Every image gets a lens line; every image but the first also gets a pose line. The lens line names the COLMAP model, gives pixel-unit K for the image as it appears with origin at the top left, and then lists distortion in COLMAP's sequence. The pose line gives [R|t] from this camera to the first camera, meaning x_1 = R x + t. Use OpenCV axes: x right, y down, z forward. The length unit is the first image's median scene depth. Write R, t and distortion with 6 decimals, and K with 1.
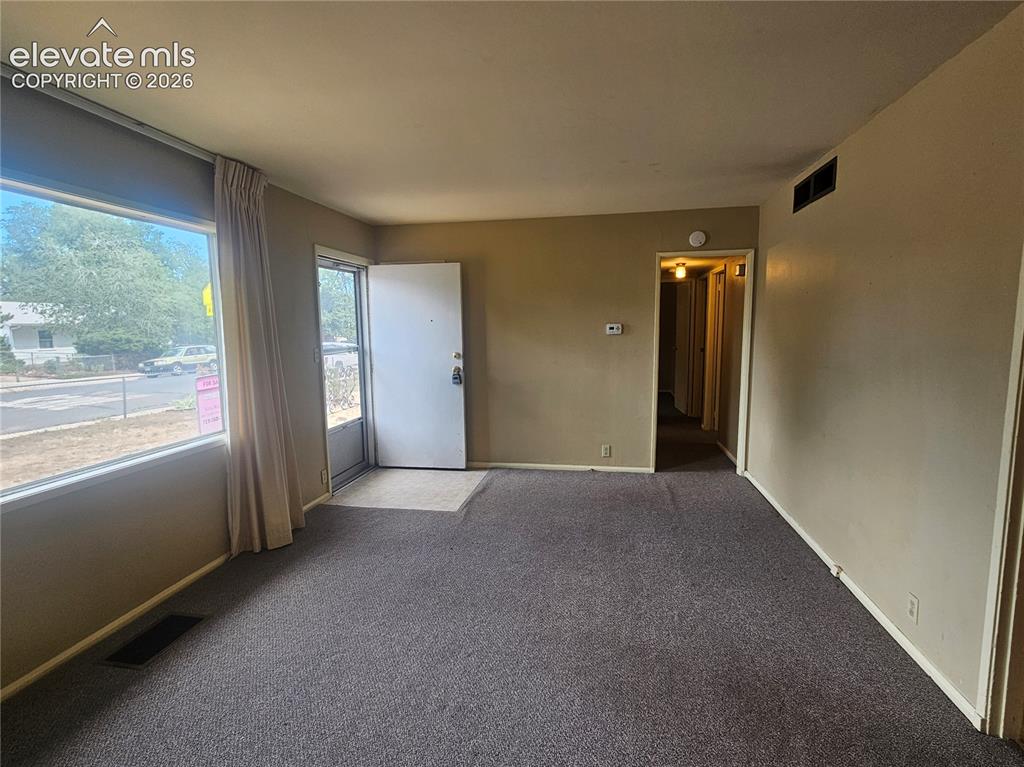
lens RADIAL K [[505.7, 0, 515.3], [0, 505.7, 388.0], [0, 0, 1]] dist [-0.002086, 0.001367]
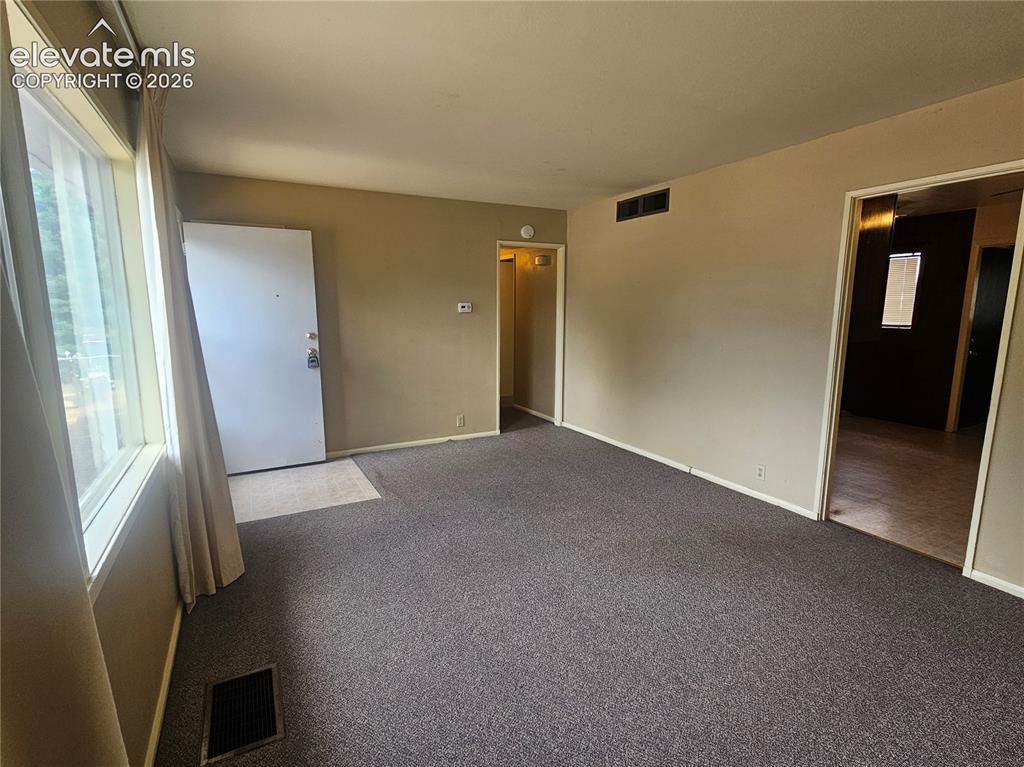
lens RADIAL K [[505.7, 0, 515.3], [0, 505.7, 388.0], [0, 0, 1]] dist [-0.002086, 0.001367]
pose [[0.784366, -0.087266, 0.614129, -0.399432], [0.066412, 0.996178, 0.056733, 0.000762], [-0.616733, -0.003714, 0.787164, 0.077793]]
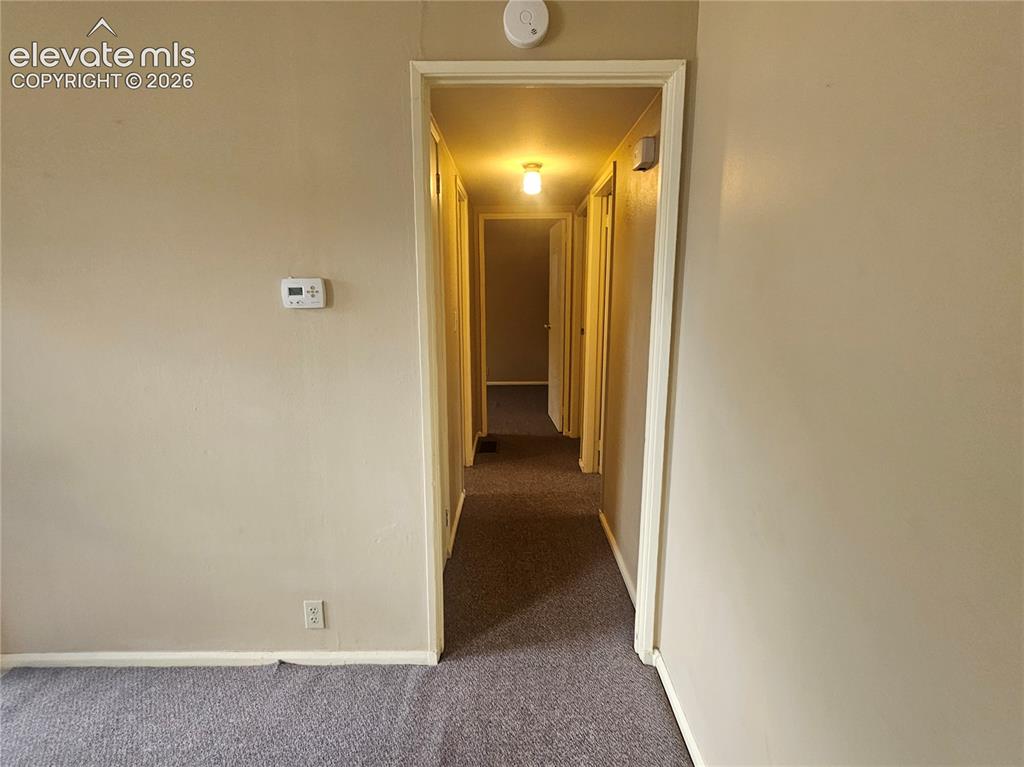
lens RADIAL K [[505.7, 0, 515.3], [0, 505.7, 388.0], [0, 0, 1]] dist [-0.002086, 0.001367]
pose [[0.983965, -0.021864, 0.177018, 0.273786], [0.010821, 0.997948, 0.063112, -0.071555], [-0.178035, -0.060184, 0.982182, 0.625245]]
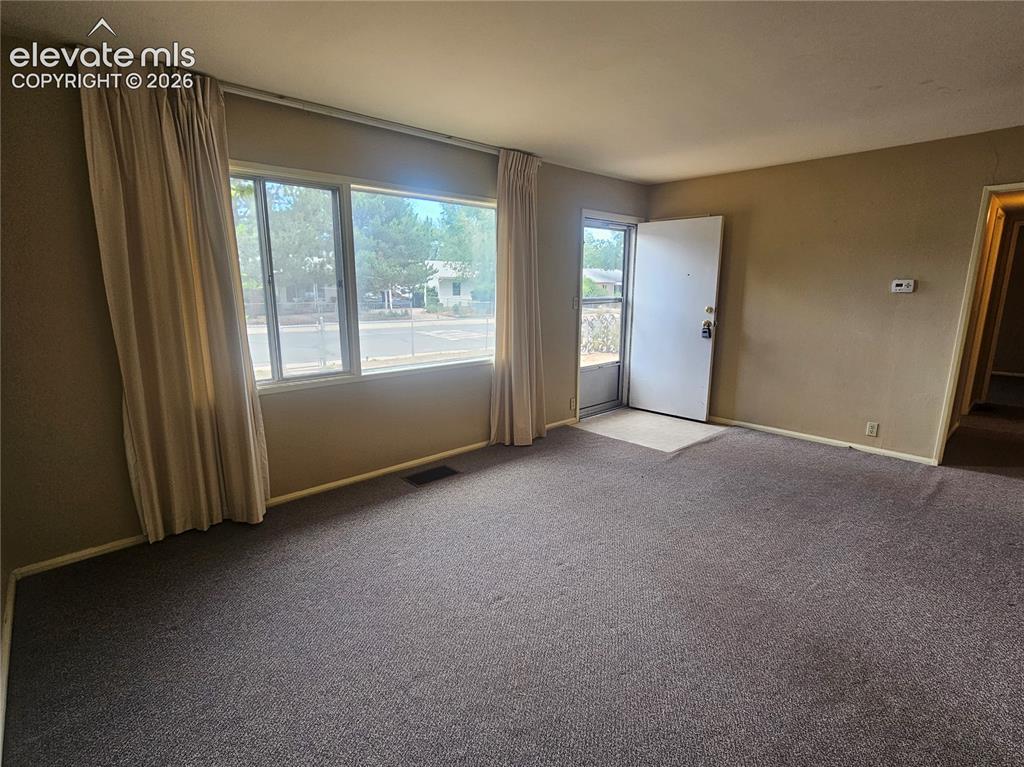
lens RADIAL K [[505.7, 0, 515.3], [0, 505.7, 388.0], [0, 0, 1]] dist [-0.002086, 0.001367]
pose [[0.799926, 0.136017, -0.584481, 0.192723], [-0.086412, 0.989932, 0.112106, 0.011236], [0.593844, -0.039170, 0.803626, -0.053364]]
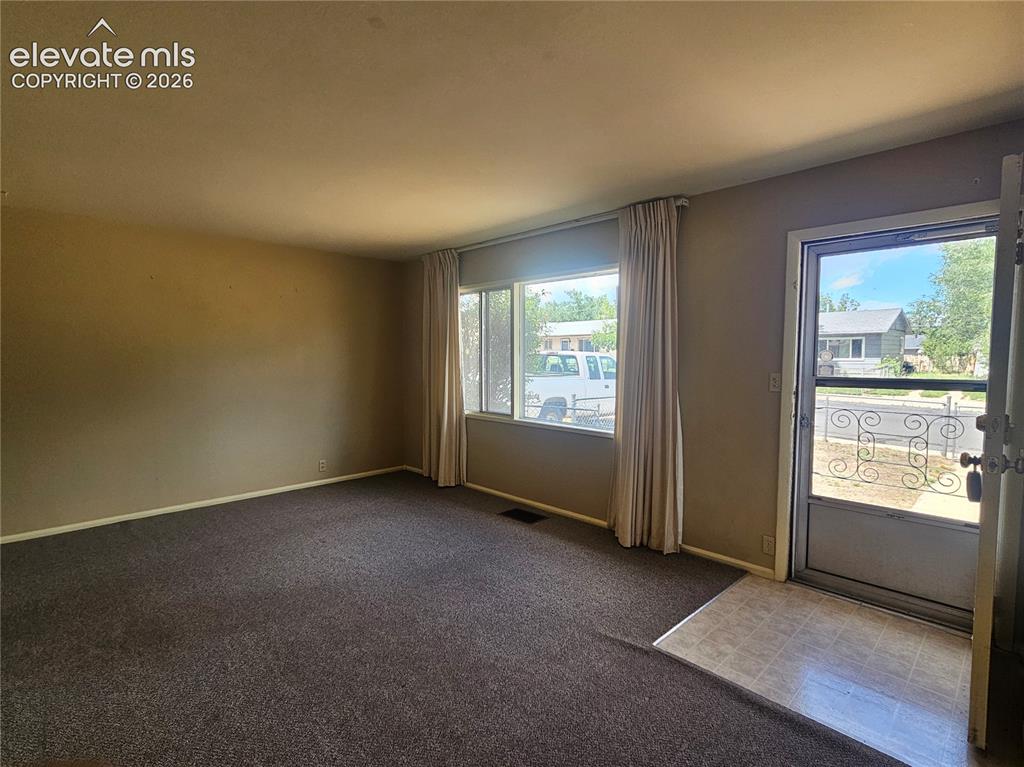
lens RADIAL K [[505.7, 0, 515.3], [0, 505.7, 388.0], [0, 0, 1]] dist [-0.002086, 0.001367]
pose [[-0.578846, 0.070159, -0.812413, 0.372843], [-0.093568, 0.983996, 0.151645, -0.114384], [0.810051, 0.163795, -0.563018, 0.950979]]
